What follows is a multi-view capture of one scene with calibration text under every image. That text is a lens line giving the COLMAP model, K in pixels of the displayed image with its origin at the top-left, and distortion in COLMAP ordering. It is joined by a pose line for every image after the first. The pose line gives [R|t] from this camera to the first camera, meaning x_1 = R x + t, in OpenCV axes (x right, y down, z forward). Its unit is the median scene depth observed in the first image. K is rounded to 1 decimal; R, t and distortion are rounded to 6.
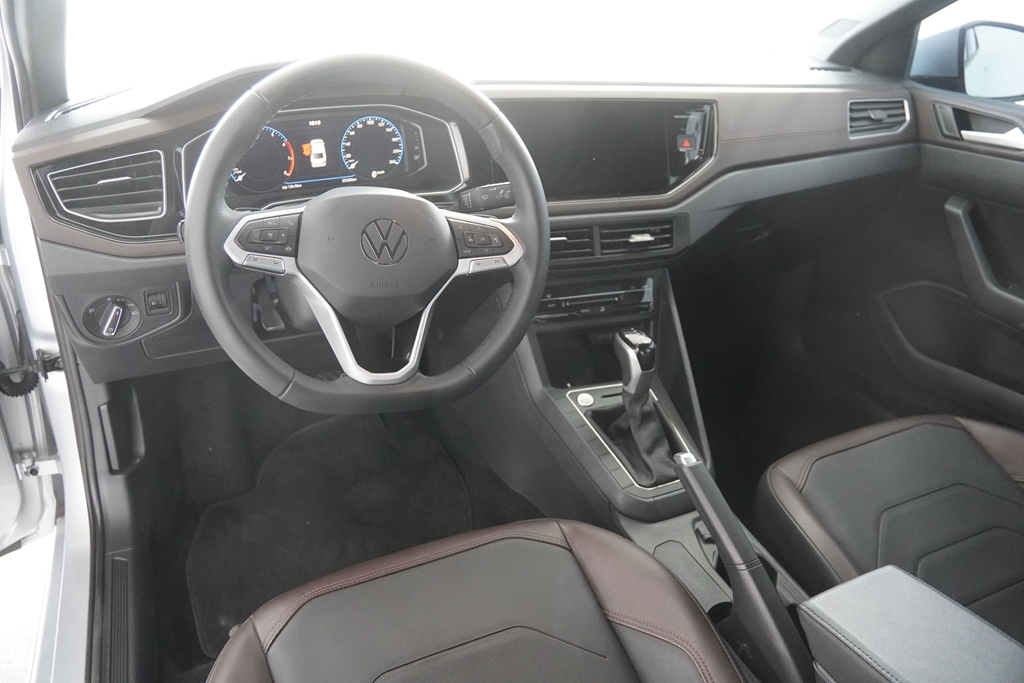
lens RADIAL K [[771.3, 0, 505.7], [0, 771.3, 338.7], [0, 0, 1]] dist [-0.118928, 0.070838]
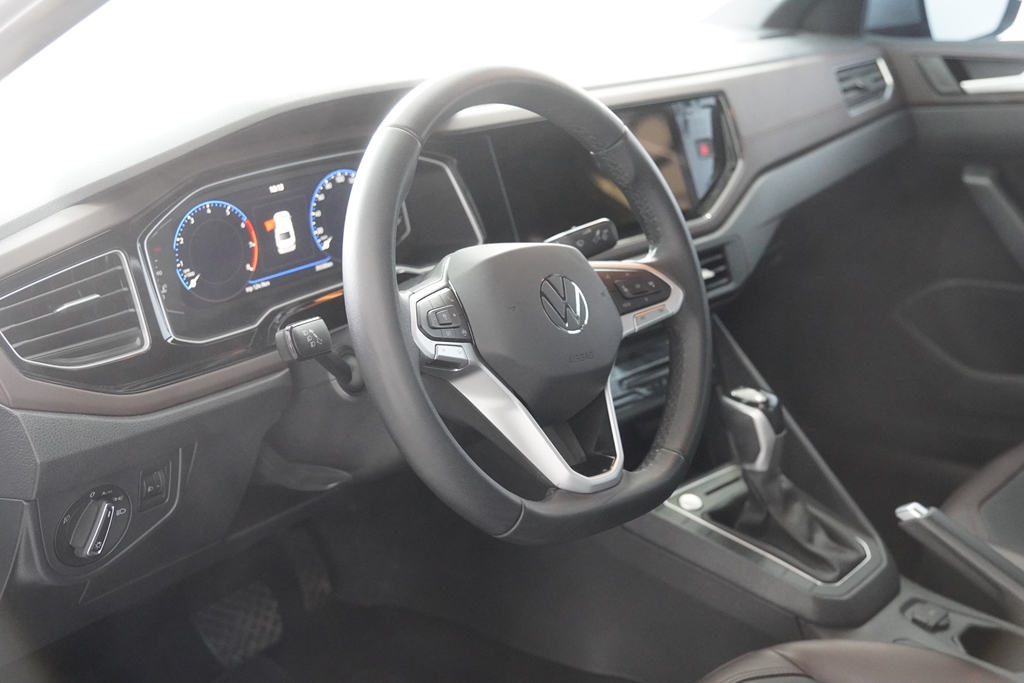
lens RADIAL K [[1356.2, 0, 519.4], [0, 1356.2, 345.5], [0, 0, 1]] dist [0.166817, 0.000000]
pose [[0.893585, -0.193337, 0.405126, -0.565212], [0.256722, 0.960443, -0.107900, 0.036444], [-0.368240, 0.200422, 0.907871, -0.153637]]
